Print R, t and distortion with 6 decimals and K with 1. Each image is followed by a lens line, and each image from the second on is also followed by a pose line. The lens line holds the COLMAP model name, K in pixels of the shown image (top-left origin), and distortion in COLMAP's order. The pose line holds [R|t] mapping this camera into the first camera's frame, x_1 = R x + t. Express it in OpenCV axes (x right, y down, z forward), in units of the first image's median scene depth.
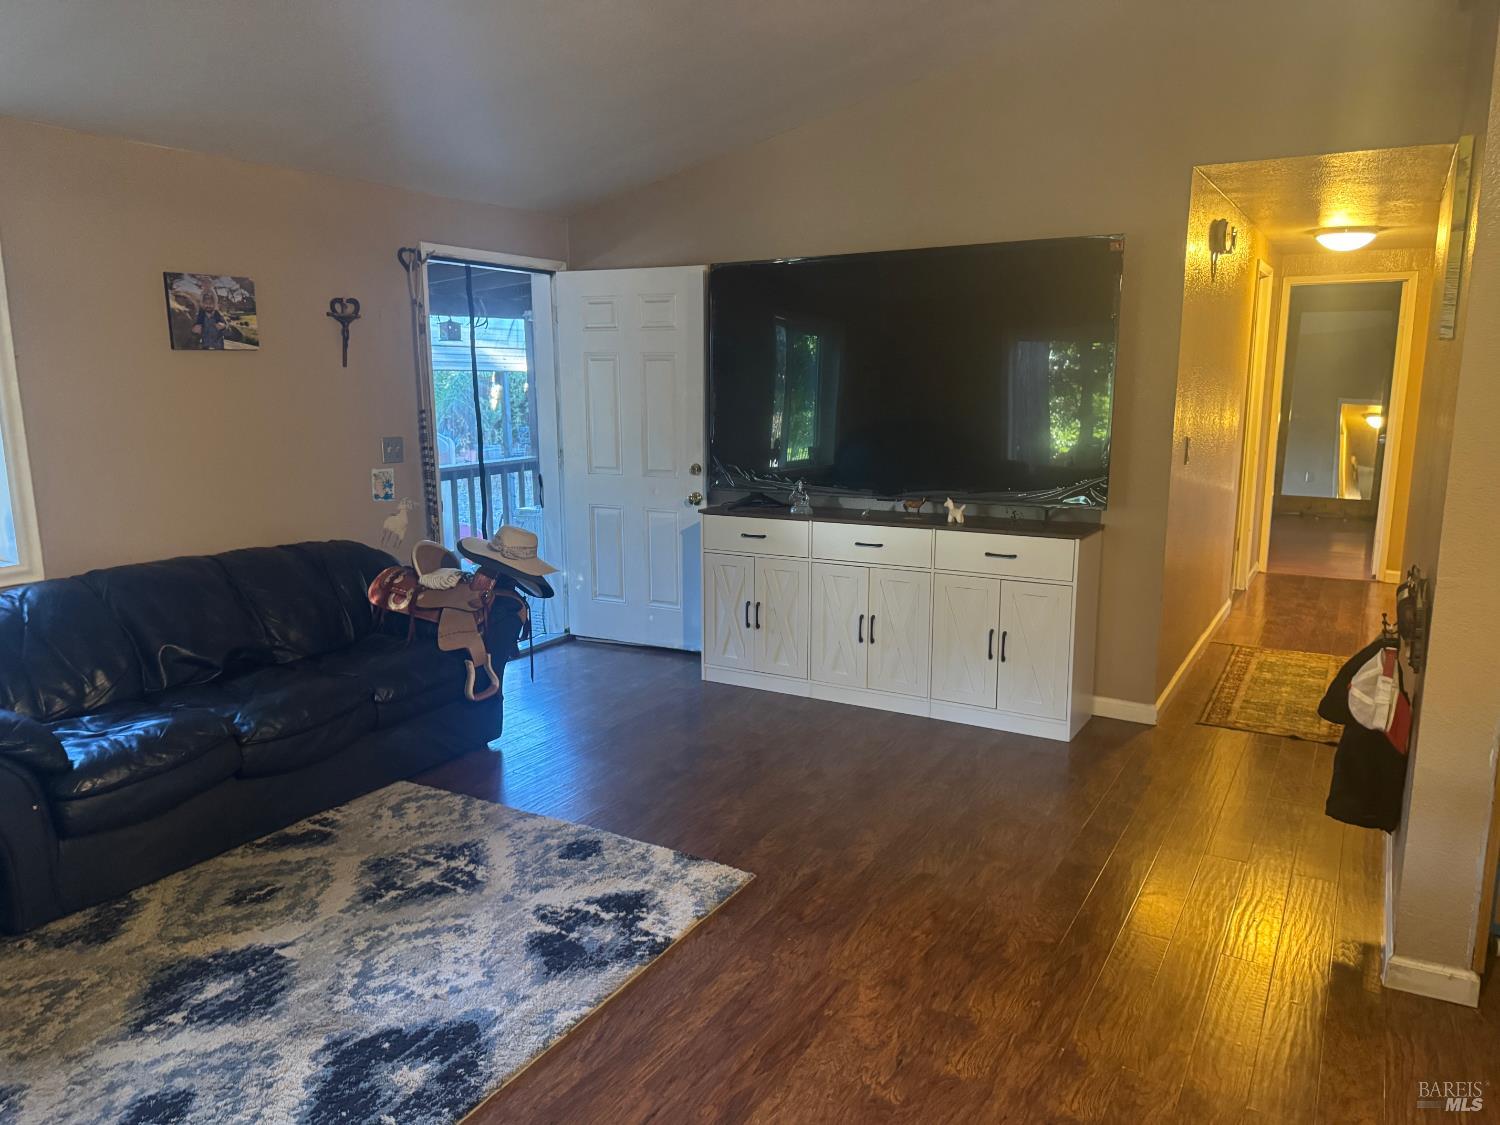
lens RADIAL K [[1065.8, 0, 747.2], [0, 1065.8, 570.8], [0, 0, 1]] dist [0.027193, -0.025318]
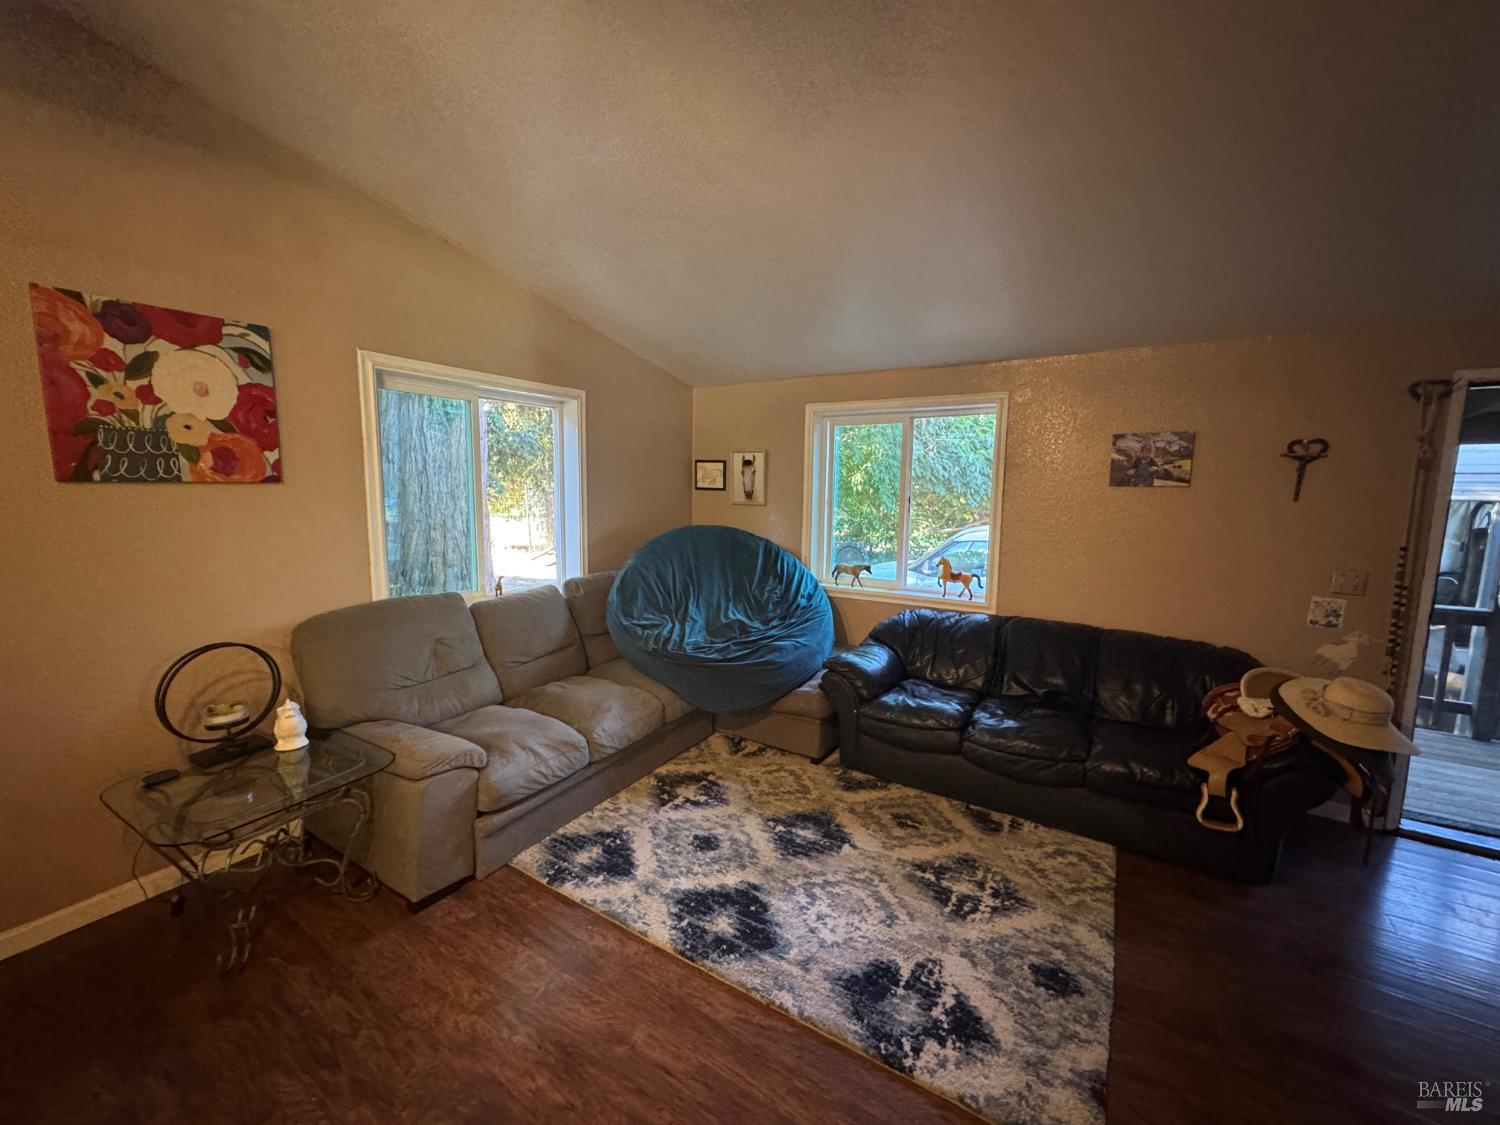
lens RADIAL K [[596.5, 0, 746.3], [0, 596.5, 560.3], [0, 0, 1]] dist [-0.005157, 0.000532]
pose [[-0.035444, 0.127357, -0.991223, 0.389013], [-0.196213, 0.971655, 0.131859, -0.151041], [0.979921, 0.199164, -0.009450, 0.693721]]
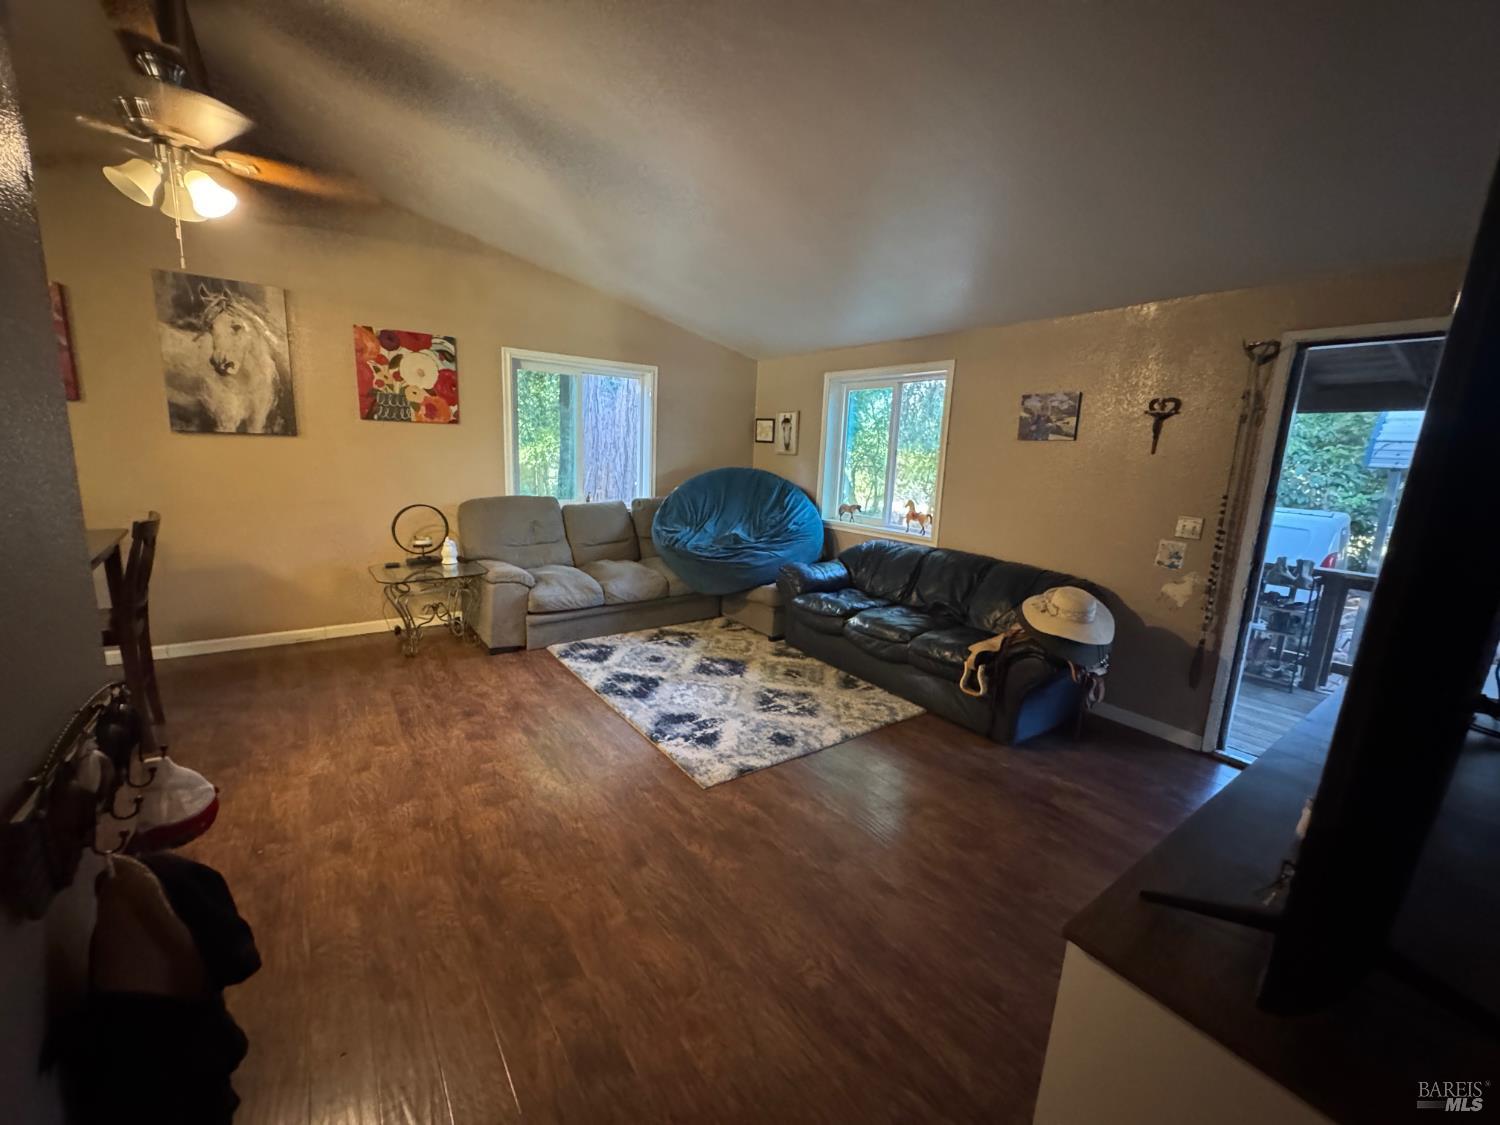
lens RADIAL K [[596.5, 0, 745.8], [0, 596.5, 560.0], [0, 0, 1]] dist [-0.005157, 0.000532]
pose [[-0.405429, 0.155321, -0.900834, 0.683812], [-0.207915, 0.943963, 0.256331, -0.229186], [0.890168, 0.291221, -0.350417, 1.284895]]
